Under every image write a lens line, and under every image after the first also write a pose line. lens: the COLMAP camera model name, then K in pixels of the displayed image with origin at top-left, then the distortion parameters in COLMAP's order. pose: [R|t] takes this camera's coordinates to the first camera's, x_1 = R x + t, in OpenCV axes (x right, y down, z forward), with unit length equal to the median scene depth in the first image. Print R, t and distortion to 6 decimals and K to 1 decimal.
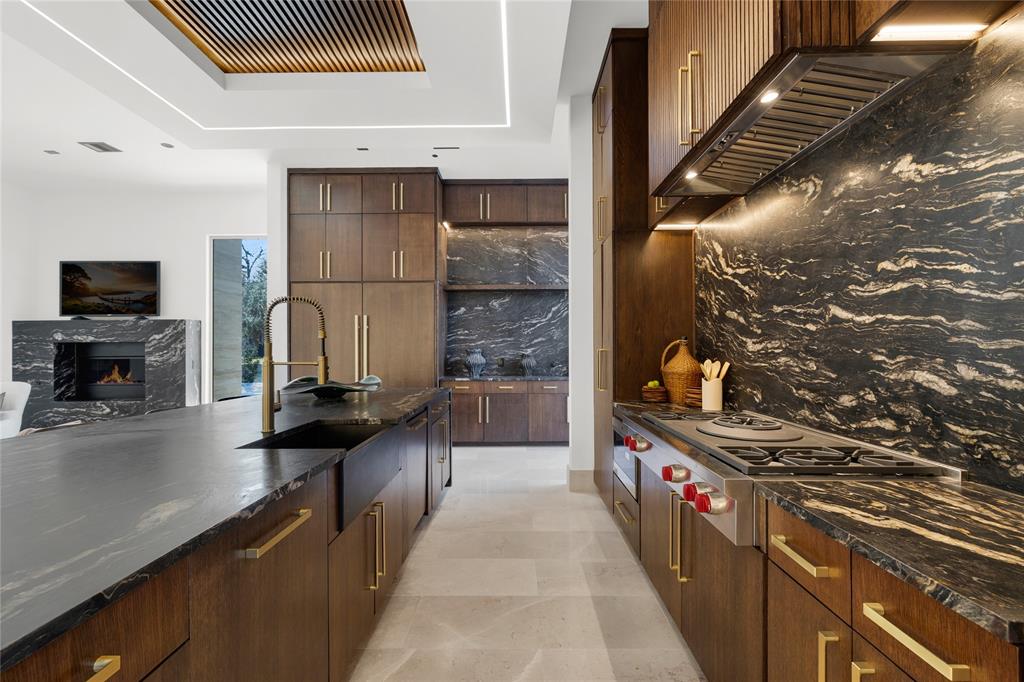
lens RADIAL K [[440.6, 0, 512.0], [0, 440.6, 341.0], [0, 0, 1]] dist [-0.000563, 0.000092]
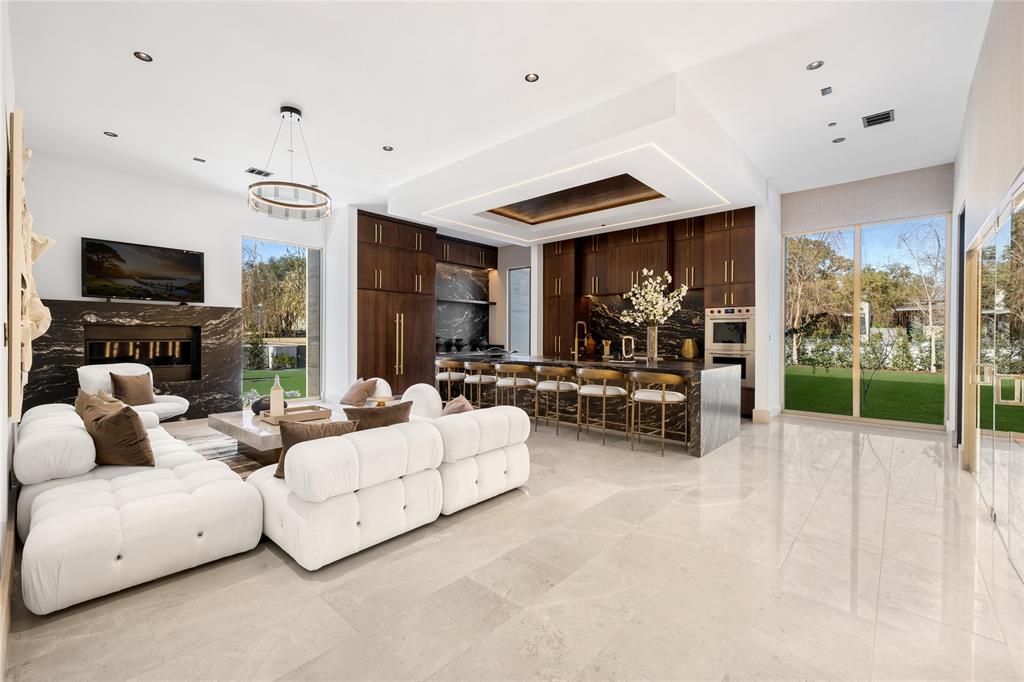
lens RADIAL K [[440.6, 0, 512.0], [0, 440.6, 341.0], [0, 0, 1]] dist [-0.000563, 0.000092]
pose [[0.666002, 0.001325, 0.745949, -1.135957], [-0.021542, 0.999616, 0.017457, 0.002525], [-0.745639, -0.027696, 0.665774, -0.315083]]
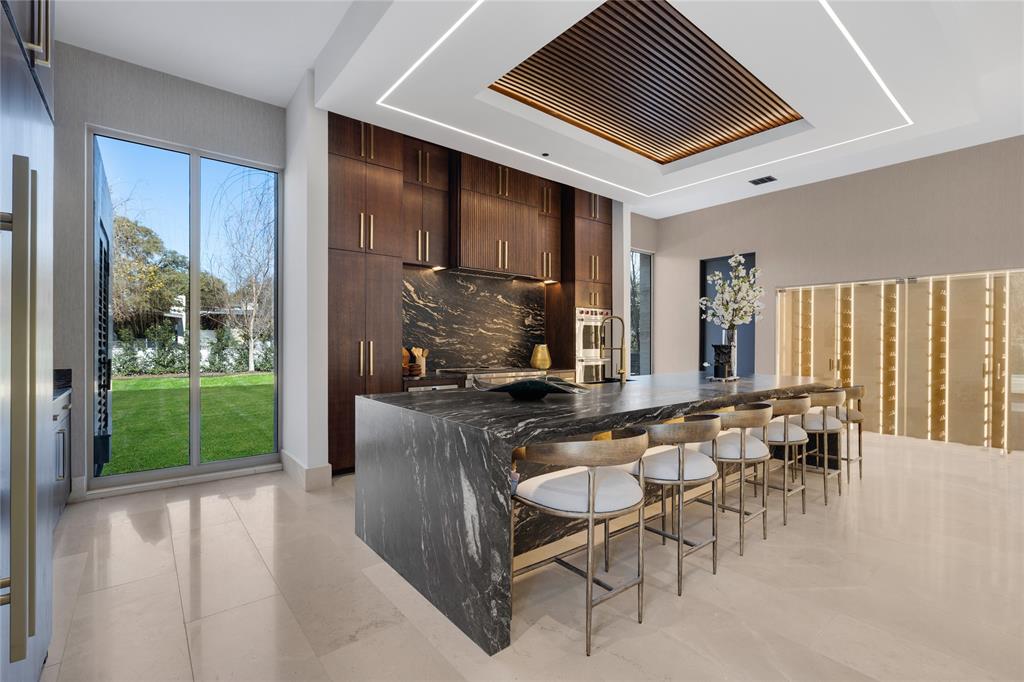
lens RADIAL K [[453.1, 0, 512.0], [0, 453.1, 341.0], [0, 0, 1]] dist [0.000224, -0.000003]
pose [[-0.641152, 0.004281, 0.767402, -0.585297], [-0.013077, 0.999778, -0.016503, 0.019026], [-0.767302, -0.020616, -0.640954, 0.874251]]
